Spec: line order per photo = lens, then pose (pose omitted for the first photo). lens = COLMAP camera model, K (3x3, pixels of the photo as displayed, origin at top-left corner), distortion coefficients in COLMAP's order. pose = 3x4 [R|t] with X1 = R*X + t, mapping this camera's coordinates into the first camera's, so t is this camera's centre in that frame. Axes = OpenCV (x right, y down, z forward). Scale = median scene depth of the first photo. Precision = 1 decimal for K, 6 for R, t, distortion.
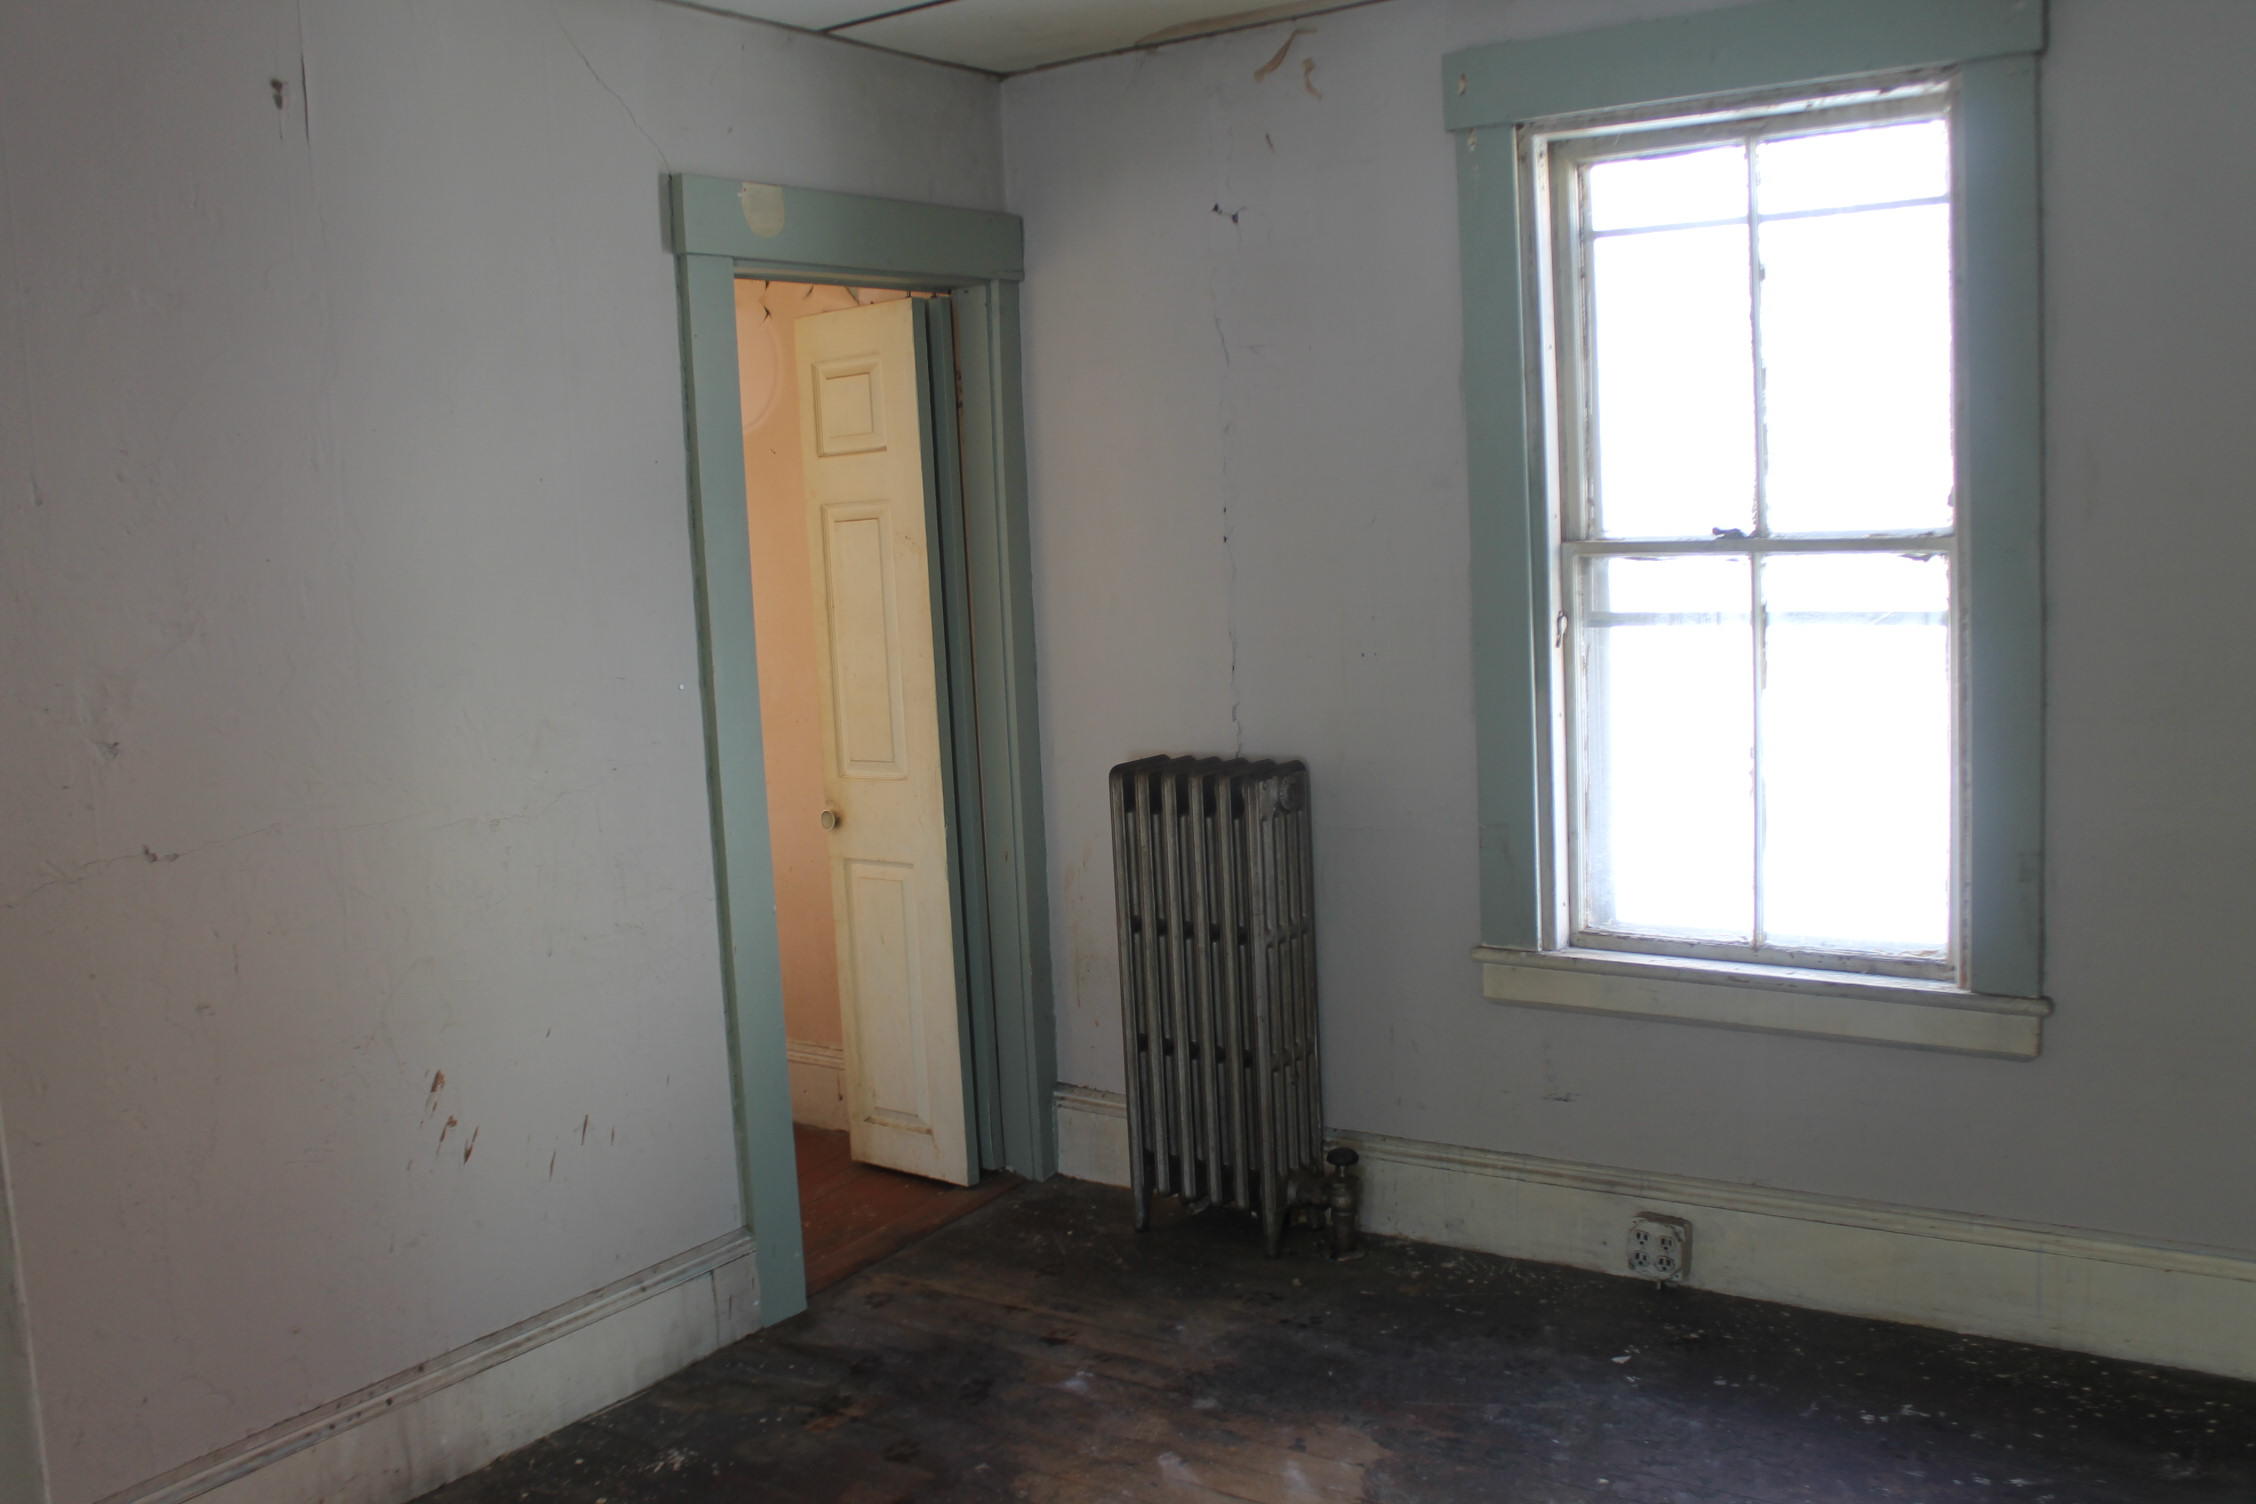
lens RADIAL K [[2029.5, 0, 1128.0], [0, 2029.5, 752.0], [0, 0, 1]] dist [-0.082913, 0.001249]
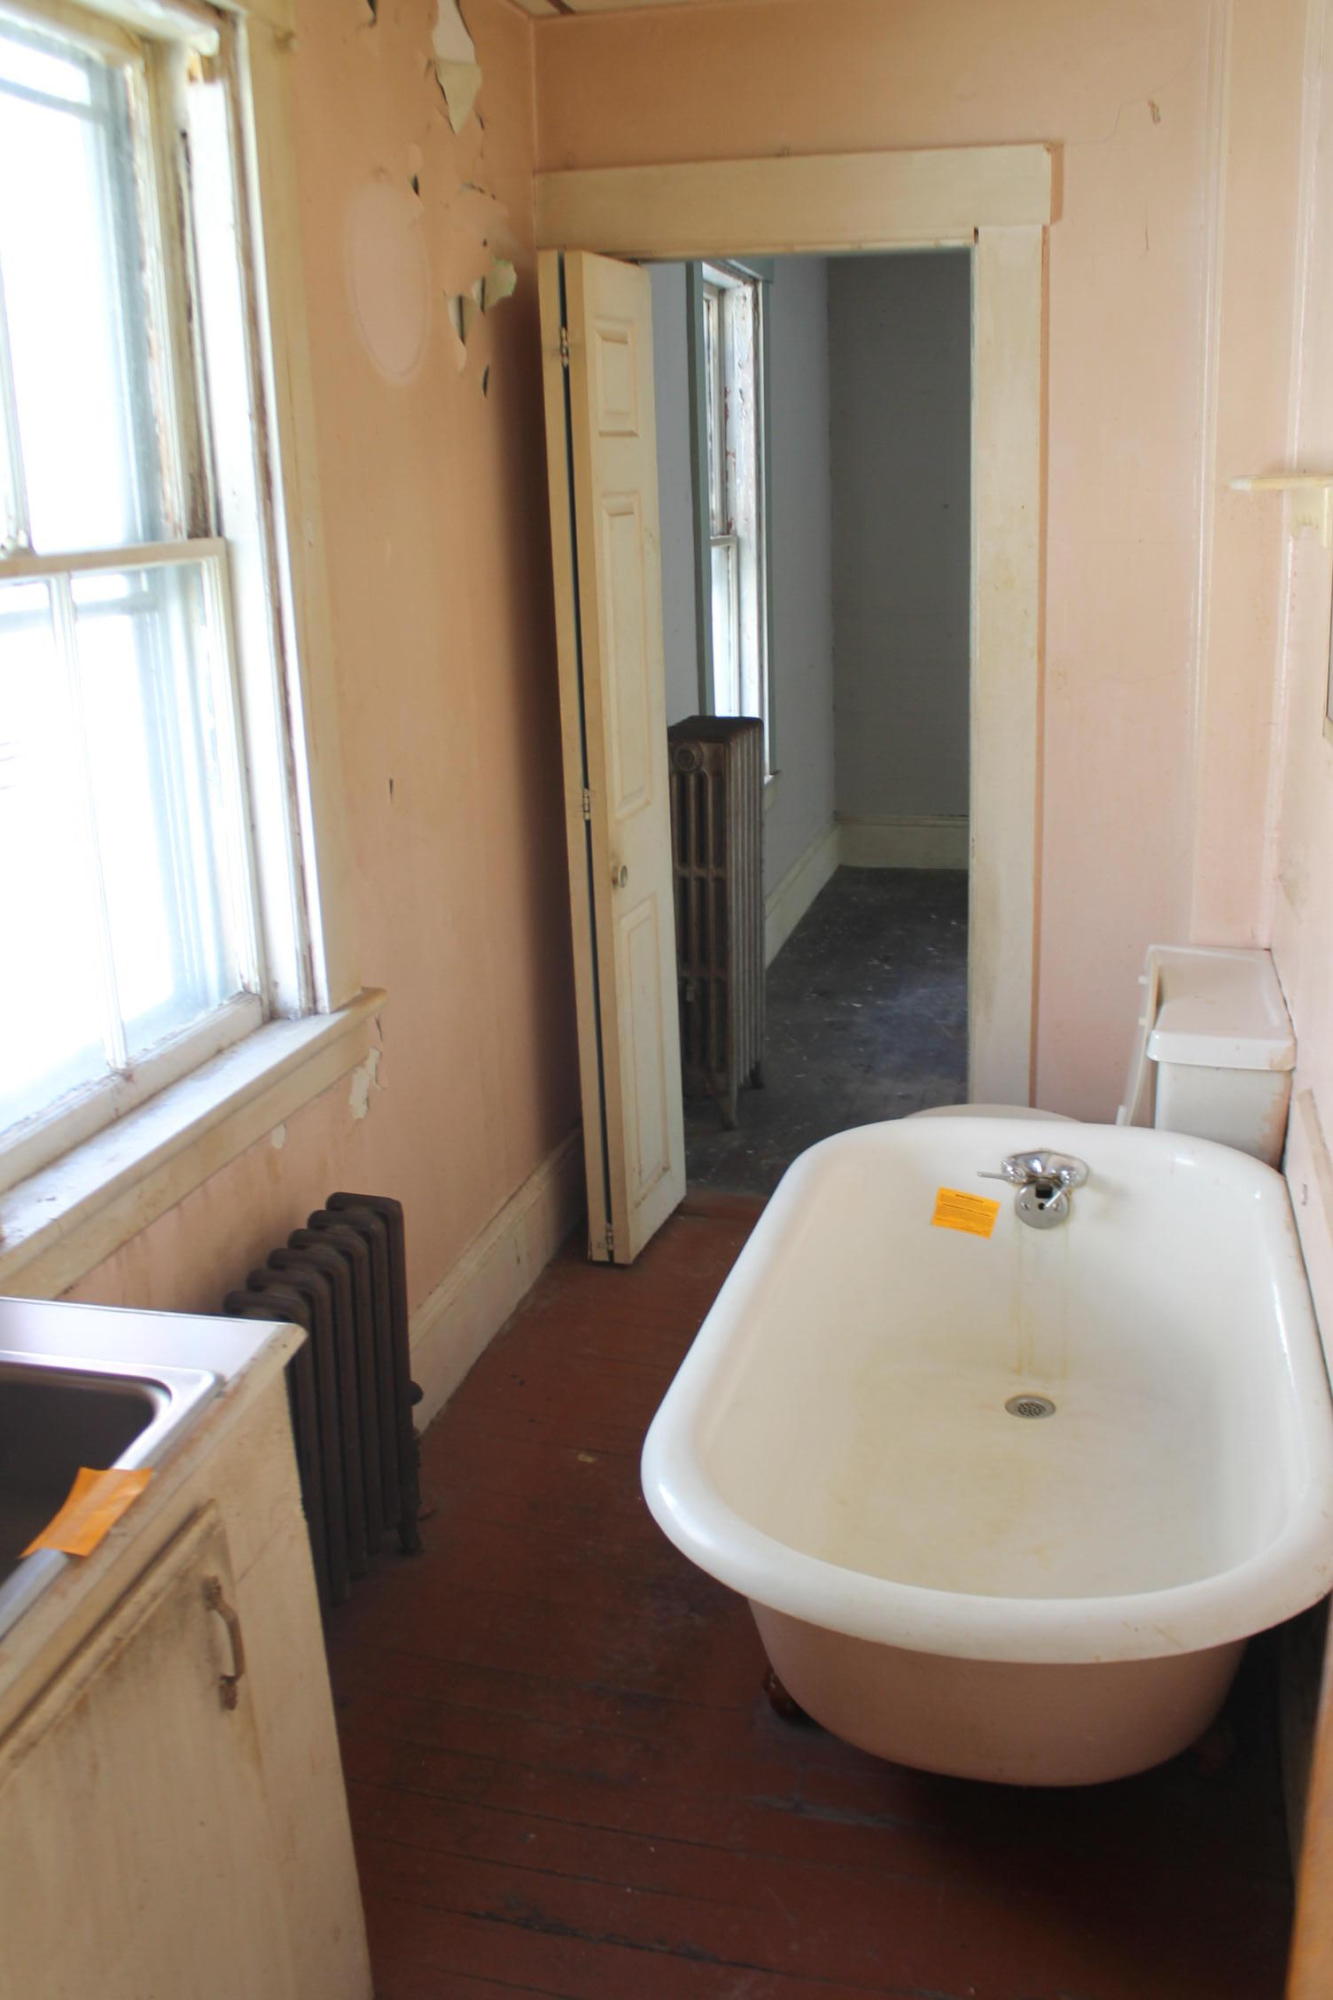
lens RADIAL K [[1799.2, 0, 666.5], [0, 1799.2, 1000.0], [0, 0, 1]] dist [-0.082913, 0.001249]
pose [[-0.347786, -0.206313, 0.914593, -1.060009], [0.160981, 0.947862, 0.275033, -0.150452], [-0.923650, 0.242885, -0.296440, 1.513577]]
